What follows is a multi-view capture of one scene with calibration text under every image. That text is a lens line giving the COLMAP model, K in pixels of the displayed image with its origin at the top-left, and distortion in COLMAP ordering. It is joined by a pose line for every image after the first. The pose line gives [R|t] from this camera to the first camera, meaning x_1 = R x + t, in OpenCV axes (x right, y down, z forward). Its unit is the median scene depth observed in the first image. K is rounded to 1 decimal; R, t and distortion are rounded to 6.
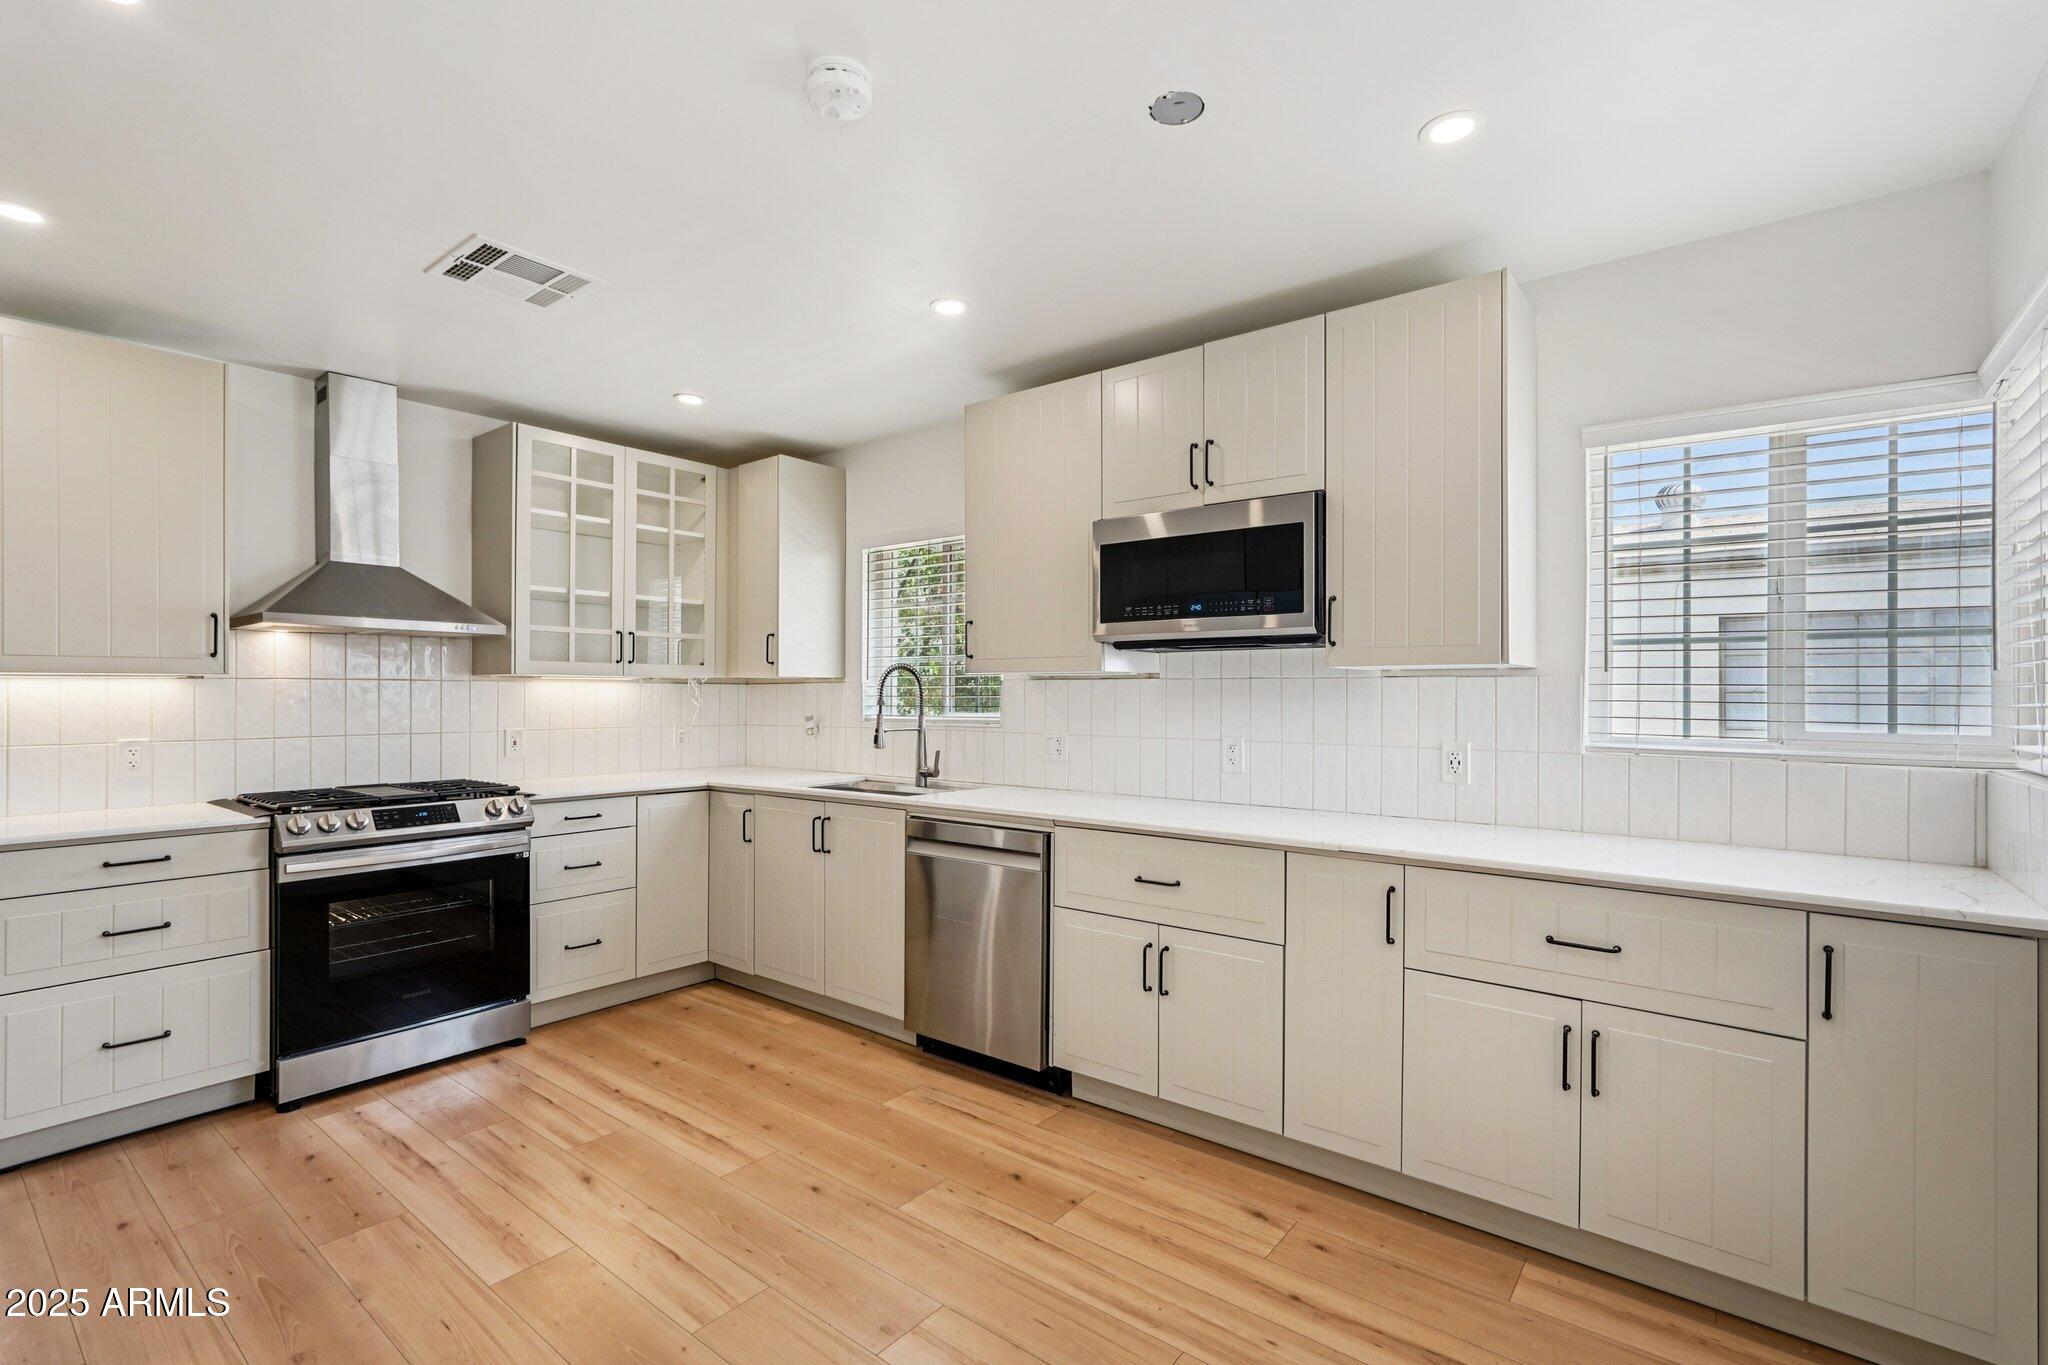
lens RADIAL K [[941.6, 0, 1024.5], [0, 941.6, 685.5], [0, 0, 1]] dist [0.001655, 0.001715]
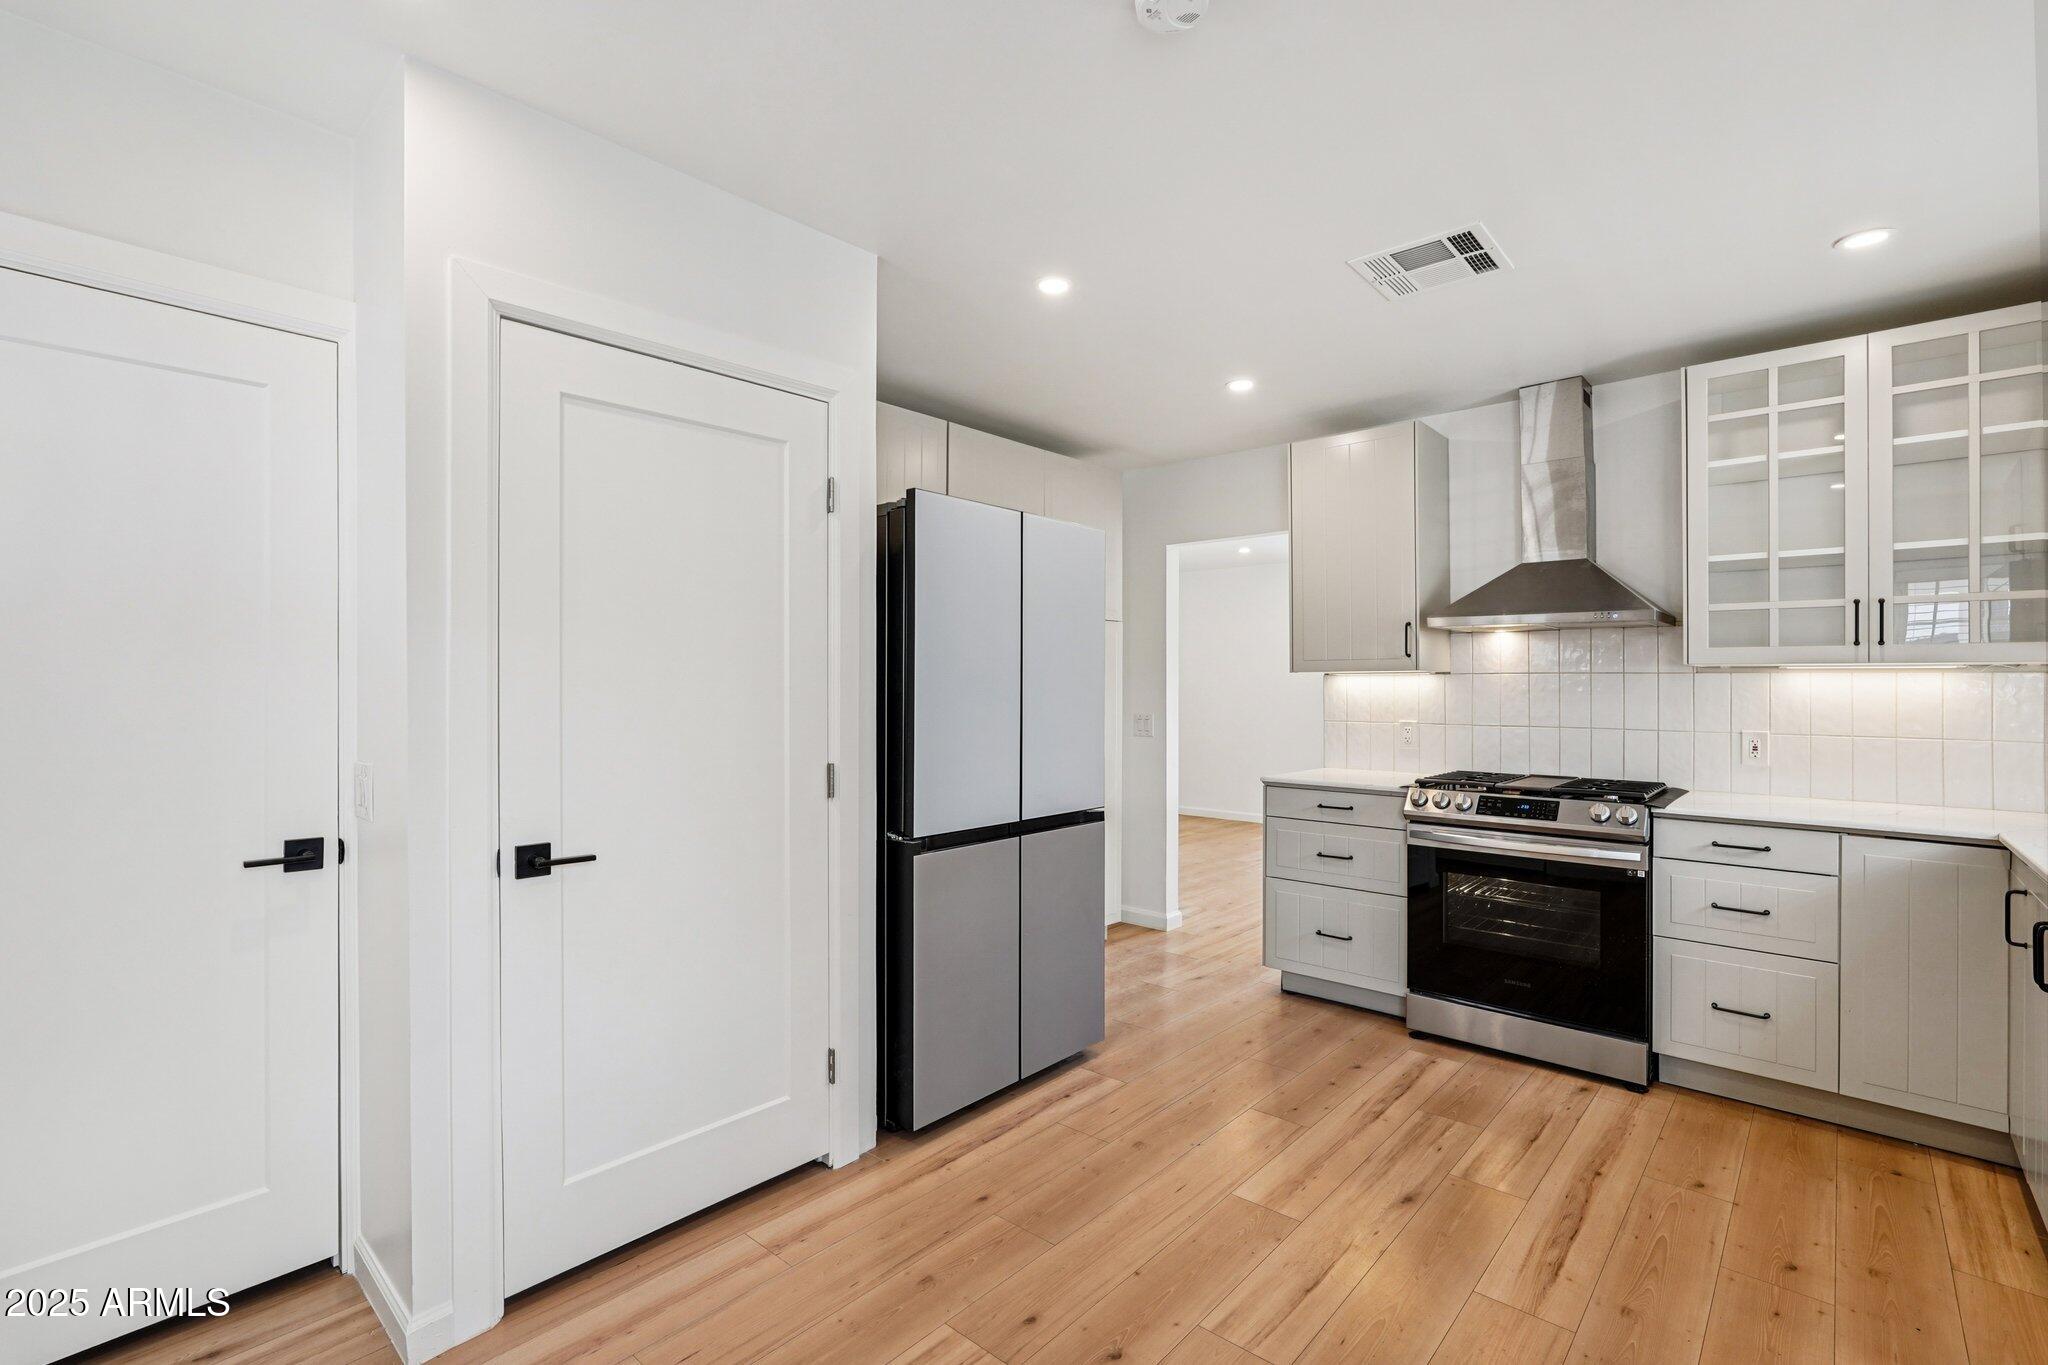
lens RADIAL K [[941.6, 0, 1024.9], [0, 941.6, 685.4], [0, 0, 1]] dist [0.001655, 0.001715]
pose [[-0.056999, -0.001617, -0.998373, 0.356290], [0.001150, 0.999998, -0.001686, 0.007995], [0.998374, -0.001244, -0.056997, 0.479890]]
